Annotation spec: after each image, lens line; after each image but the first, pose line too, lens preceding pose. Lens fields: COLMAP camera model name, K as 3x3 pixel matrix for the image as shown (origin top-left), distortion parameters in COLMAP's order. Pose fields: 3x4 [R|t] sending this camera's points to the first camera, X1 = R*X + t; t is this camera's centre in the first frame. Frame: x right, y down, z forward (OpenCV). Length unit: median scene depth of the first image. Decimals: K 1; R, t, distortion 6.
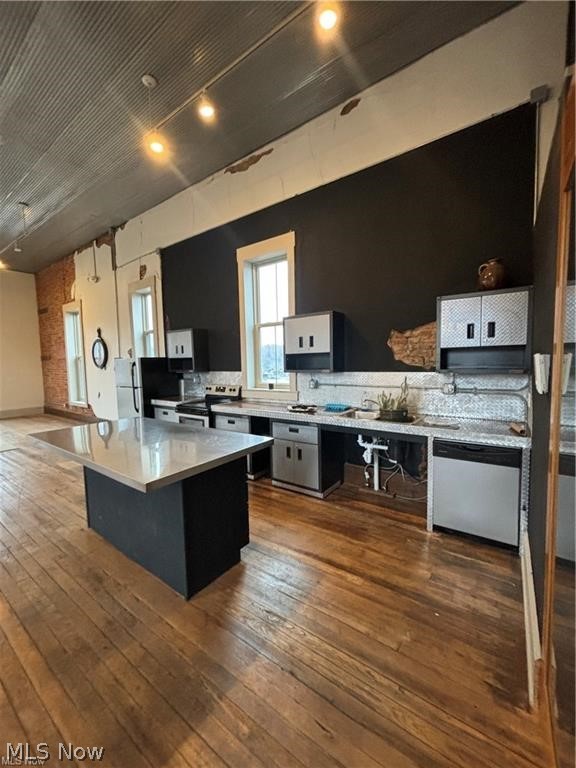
lens RADIAL K [[310.5, 0, 286.7], [0, 310.5, 383.2], [0, 0, 1]] dist [-0.007188, 0.004352]
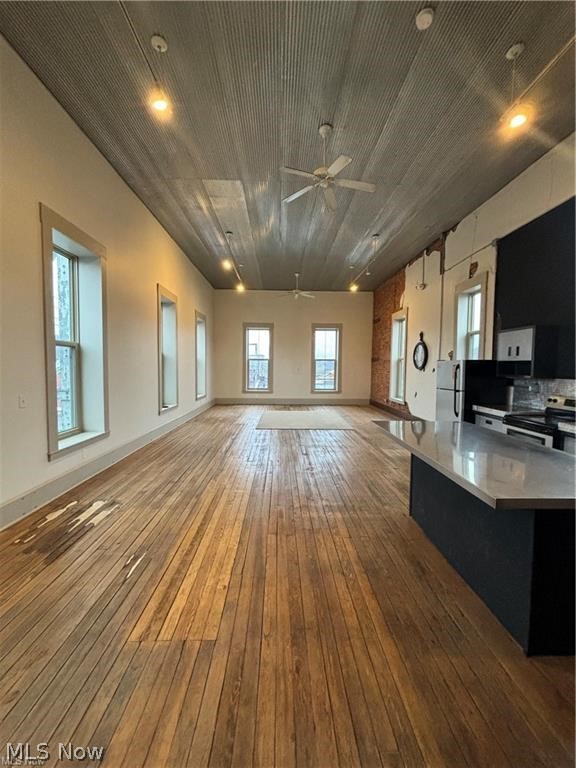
lens RADIAL K [[310.5, 0, 286.7], [0, 310.5, 383.2], [0, 0, 1]] dist [-0.007188, 0.004352]
pose [[0.604797, 0.071406, -0.793172, -0.037907], [-0.078051, 0.996492, 0.030196, 0.002527], [0.792546, 0.043646, 0.608249, -0.013240]]
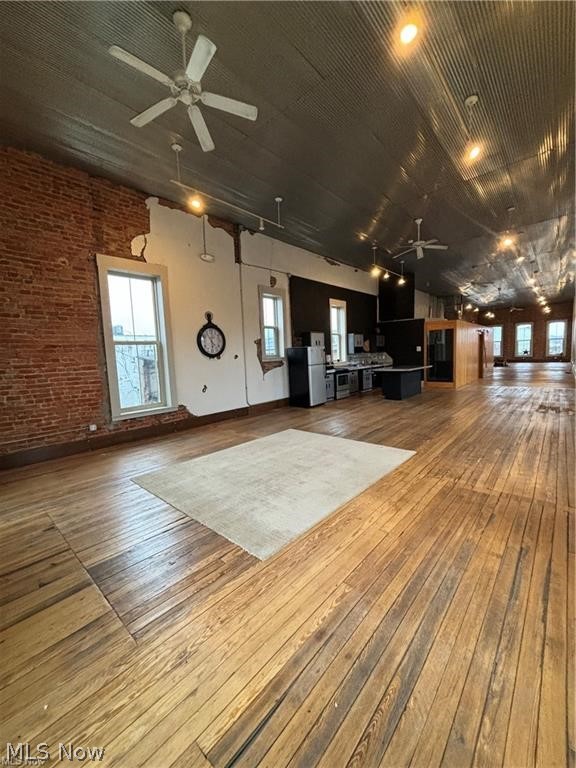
lens RADIAL K [[310.5, 0, 286.7], [0, 310.5, 383.2], [0, 0, 1]] dist [-0.007188, 0.004352]
pose [[0.101397, -0.079200, 0.991688, -2.053293], [0.104923, 0.992118, 0.068506, -0.018133], [-0.989298, 0.097105, 0.108908, 0.960409]]
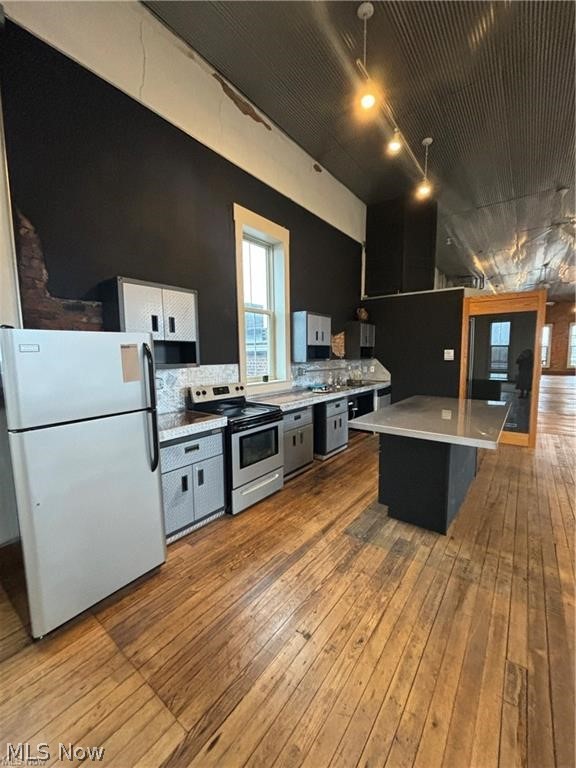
lens RADIAL K [[310.5, 0, 286.7], [0, 310.5, 383.2], [0, 0, 1]] dist [-0.007188, 0.004352]
pose [[0.030313, -0.075447, 0.996689, -0.814874], [0.077551, 0.994319, 0.072909, -0.032350], [-0.996527, 0.075084, 0.035992, 0.754848]]
